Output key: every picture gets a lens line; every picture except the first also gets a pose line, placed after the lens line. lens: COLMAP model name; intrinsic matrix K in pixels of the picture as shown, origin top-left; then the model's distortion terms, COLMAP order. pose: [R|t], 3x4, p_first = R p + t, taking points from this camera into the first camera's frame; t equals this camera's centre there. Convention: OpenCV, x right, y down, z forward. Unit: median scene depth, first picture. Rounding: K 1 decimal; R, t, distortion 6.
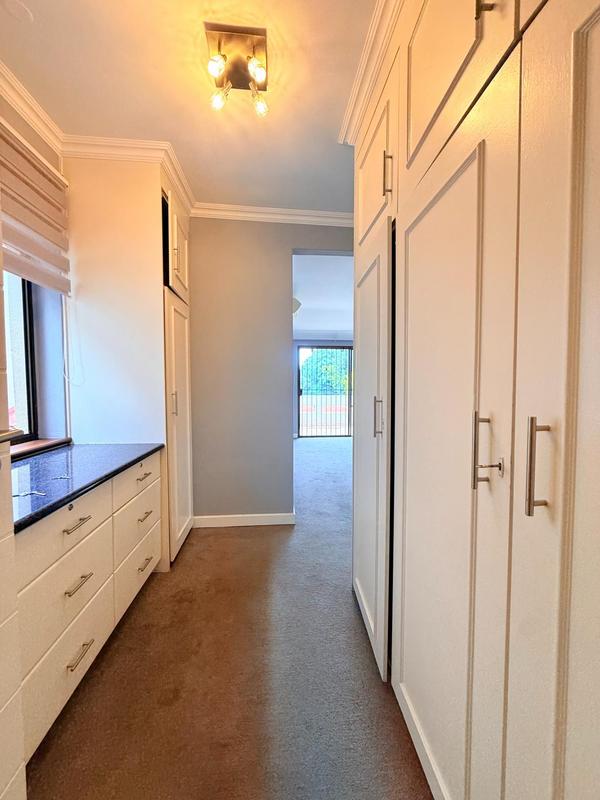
lens RADIAL K [[320.8, 0, 301.6], [0, 320.8, 399.7], [0, 0, 1]] dist [0.003004, 0.000422]
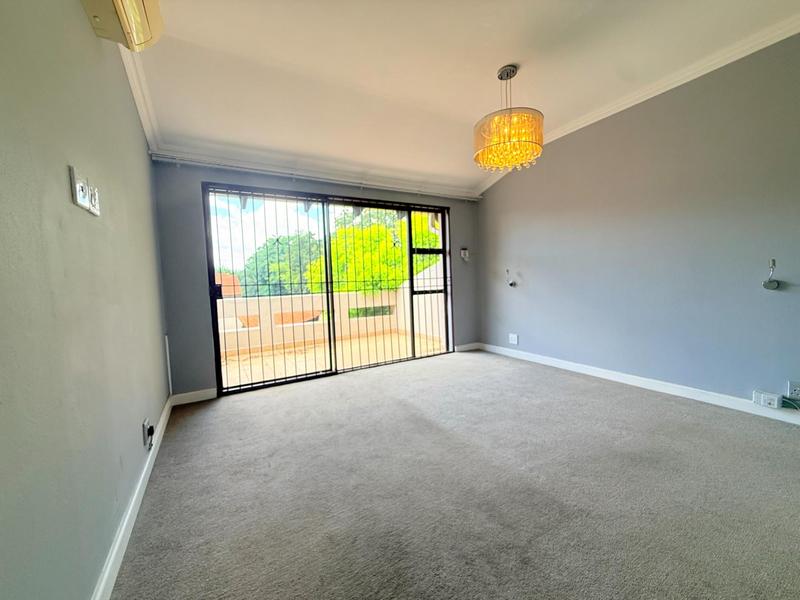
lens RADIAL K [[320.8, 0, 400.4], [0, 320.8, 297.6], [0, 0, 1]] dist [0.003004, 0.000422]
pose [[0.904948, -0.056489, 0.421756, 0.037163], [0.055721, 0.998346, 0.014158, -0.008202], [-0.421858, 0.010688, 0.906599, 0.495128]]
